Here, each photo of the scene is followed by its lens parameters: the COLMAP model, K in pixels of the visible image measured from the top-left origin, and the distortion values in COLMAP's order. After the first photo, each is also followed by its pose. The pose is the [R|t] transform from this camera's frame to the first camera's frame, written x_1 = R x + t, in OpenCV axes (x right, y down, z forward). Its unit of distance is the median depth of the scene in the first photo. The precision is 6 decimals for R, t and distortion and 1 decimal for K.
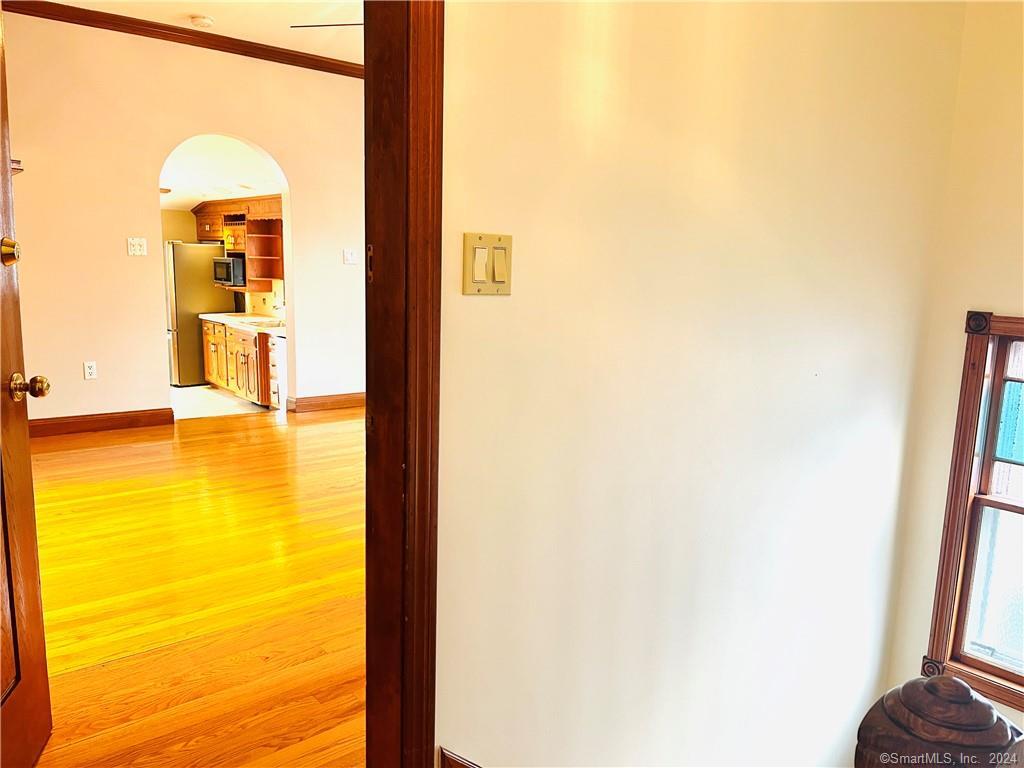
lens RADIAL K [[773.9, 0, 509.6], [0, 773.9, 383.8], [0, 0, 1]] dist [0.042809, -0.042273]
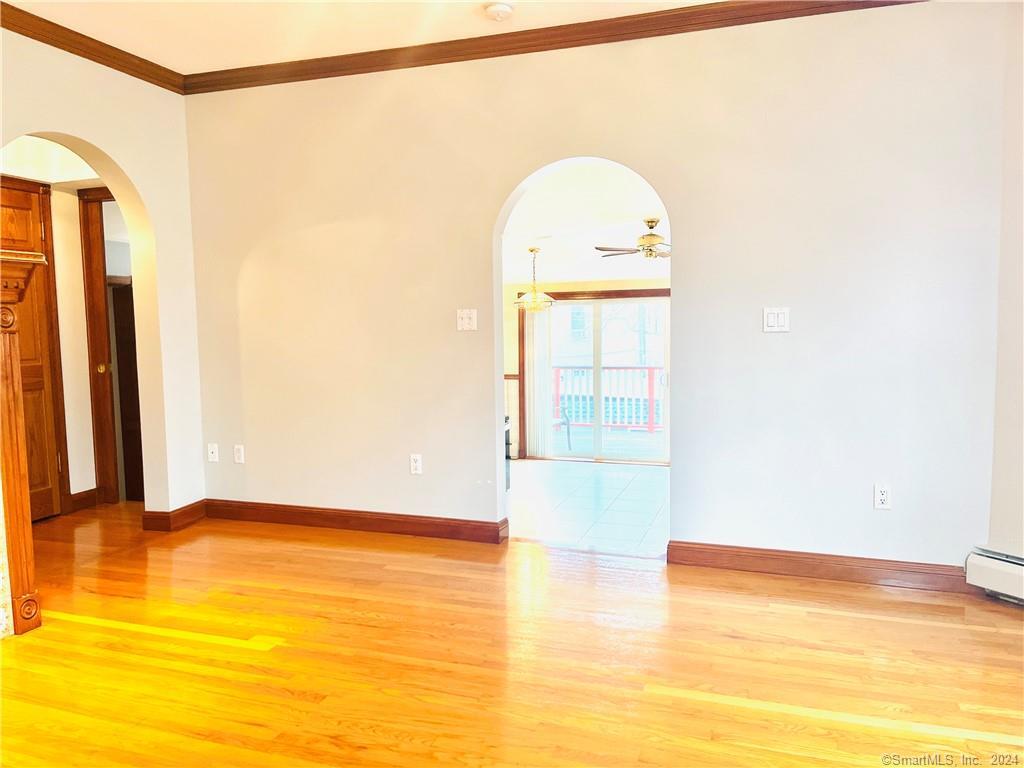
lens RADIAL K [[773.9, 0, 503.2], [0, 773.9, 390.9], [0, 0, 1]] dist [0.042809, -0.042273]
pose [[0.508505, 0.038656, -0.860191, 0.136583], [-0.109539, 0.993779, -0.020095, -0.050722], [0.854063, 0.104443, 0.509576, 0.355172]]
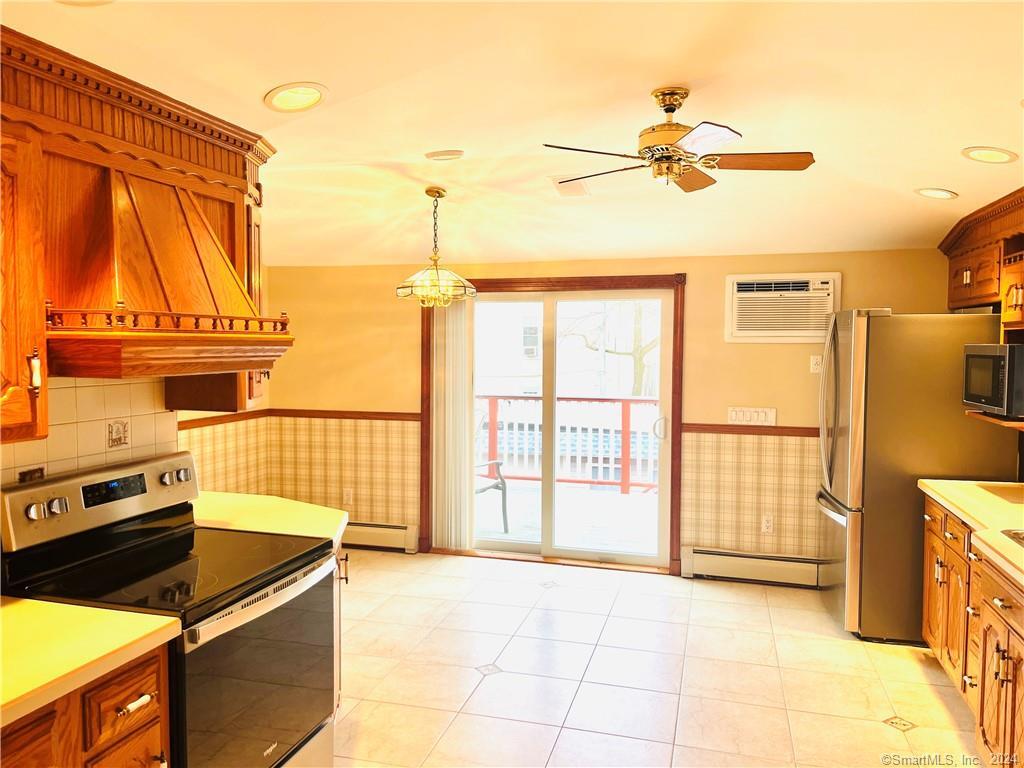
lens RADIAL K [[773.9, 0, 509.5], [0, 773.9, 383.5], [0, 0, 1]] dist [0.042809, -0.042273]
pose [[0.563106, 0.022863, -0.826068, -0.184098], [-0.120711, 0.991171, -0.054853, -0.094063], [0.817521, 0.130604, 0.560895, 0.601560]]
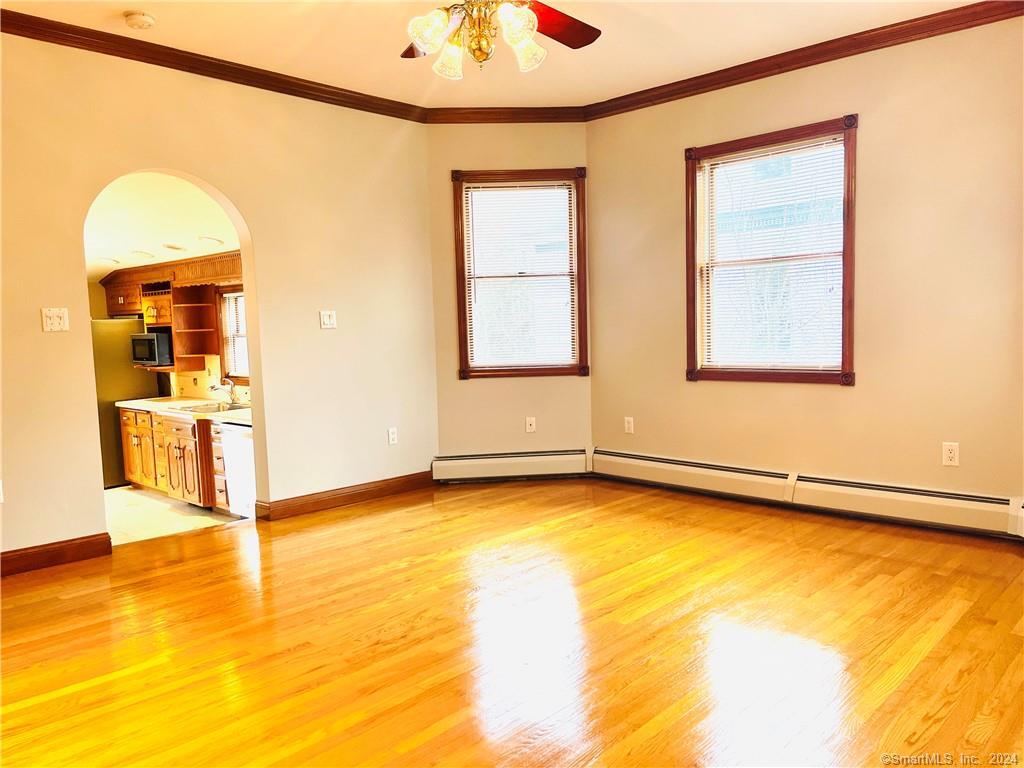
lens RADIAL K [[773.9, 0, 502.1], [0, 773.9, 389.8], [0, 0, 1]] dist [0.042809, -0.042273]
pose [[0.991936, -0.063705, 0.109569, -0.079944], [0.071442, 0.995110, -0.068202, -0.015756], [-0.104688, 0.075479, 0.991637, 0.125930]]
